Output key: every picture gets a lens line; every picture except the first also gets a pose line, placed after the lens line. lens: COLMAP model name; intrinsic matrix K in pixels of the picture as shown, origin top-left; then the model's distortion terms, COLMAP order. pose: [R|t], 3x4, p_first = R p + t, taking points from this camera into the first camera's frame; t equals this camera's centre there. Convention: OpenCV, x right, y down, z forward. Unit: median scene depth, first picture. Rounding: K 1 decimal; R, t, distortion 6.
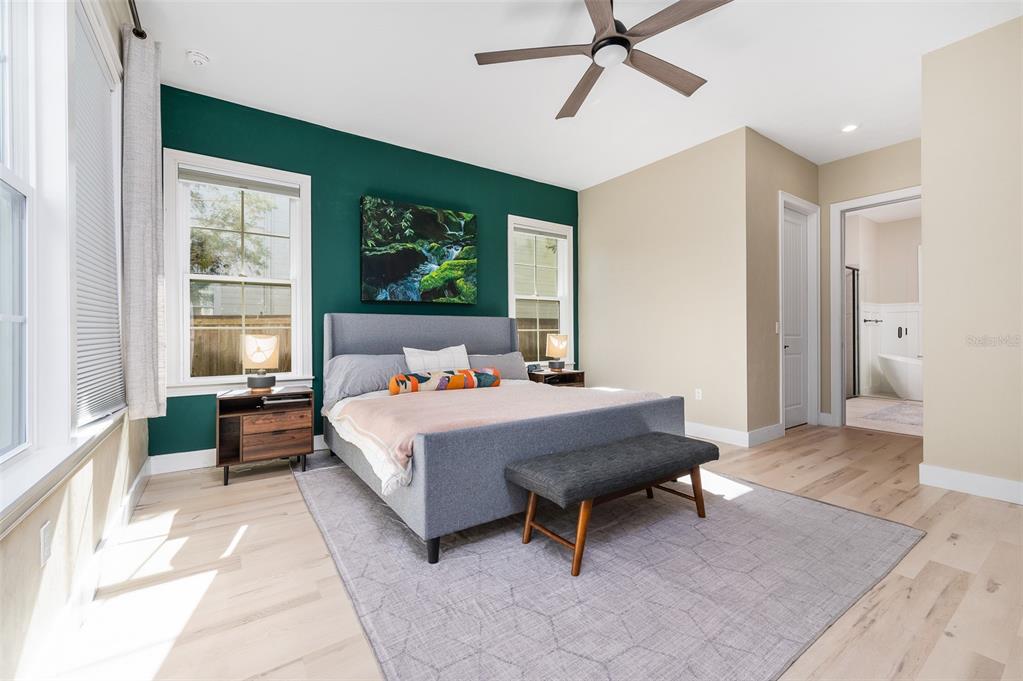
lens RADIAL K [[413.0, 0, 509.9], [0, 413.0, 335.4], [0, 0, 1]] dist [-0.001718, 0.000558]
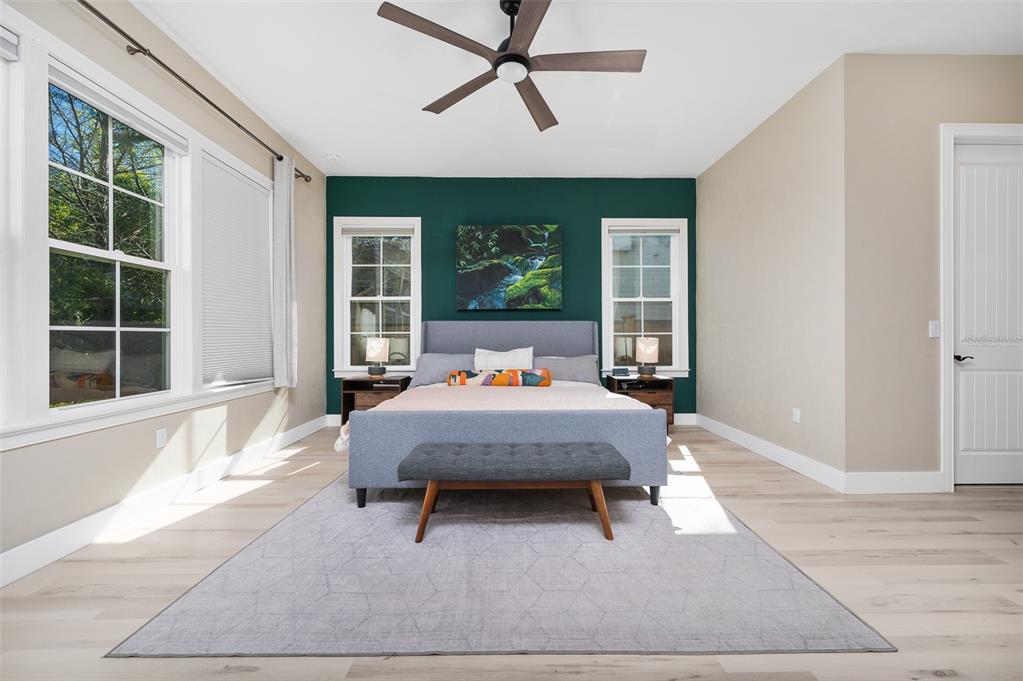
lens RADIAL K [[413.0, 0, 543.1], [0, 413.0, 340.6], [0, 0, 1]] dist [-0.001718, 0.000558]
pose [[0.838191, 0.006876, -0.545333, 0.515232], [-0.003864, 0.999970, 0.006670, -0.002043], [0.545363, -0.003484, 0.838193, 0.097311]]
